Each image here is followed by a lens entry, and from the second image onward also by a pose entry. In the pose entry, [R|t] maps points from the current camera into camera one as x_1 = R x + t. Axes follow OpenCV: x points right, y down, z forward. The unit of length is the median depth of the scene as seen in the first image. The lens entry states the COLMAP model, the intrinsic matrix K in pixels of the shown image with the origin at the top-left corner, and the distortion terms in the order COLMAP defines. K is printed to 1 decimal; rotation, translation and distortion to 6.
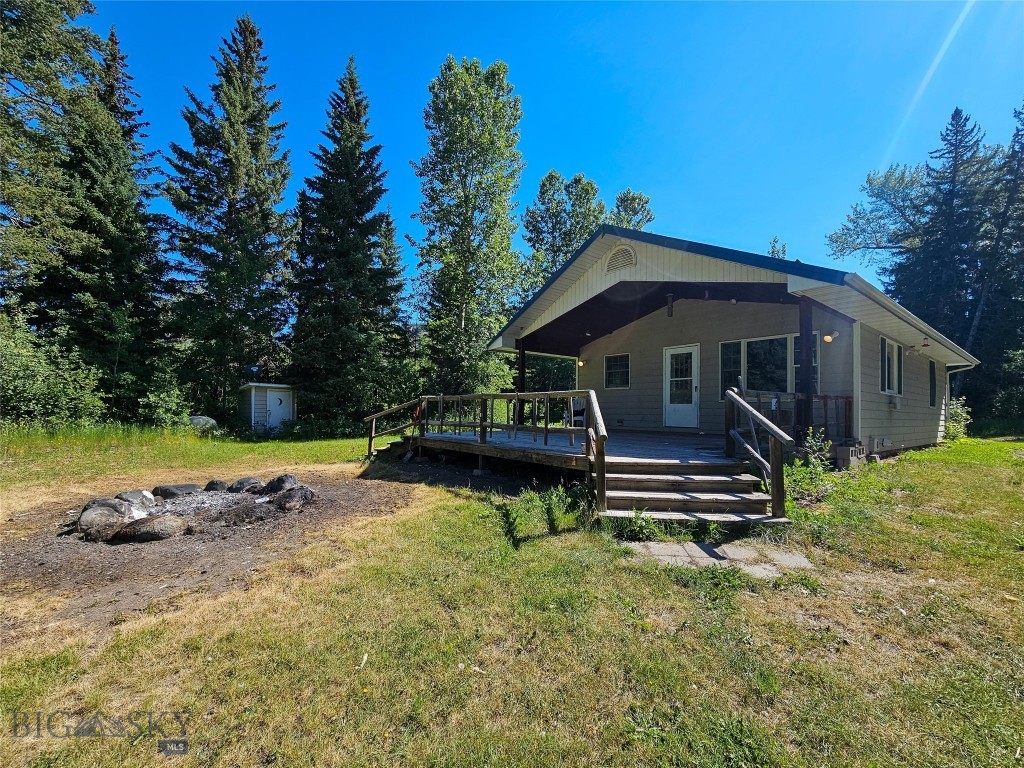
lens RADIAL K [[431.0, 0, 525.4], [0, 431.0, 397.6], [0, 0, 1]] dist [-0.002279, 0.001047]
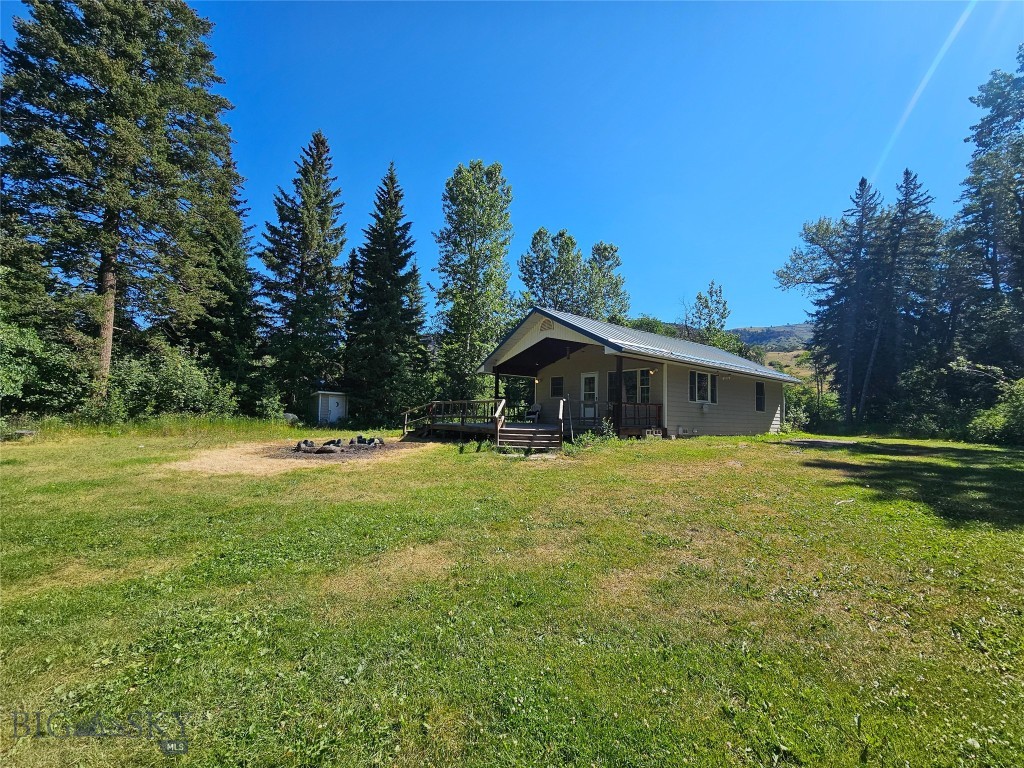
lens RADIAL K [[431.0, 0, 533.2], [0, 431.0, 386.1], [0, 0, 1]] dist [-0.002279, 0.001047]
pose [[0.999551, 0.008989, -0.028590, 0.108350], [-0.010160, 0.999105, -0.041064, 0.001426], [0.028196, 0.041336, 0.998747, -0.373323]]
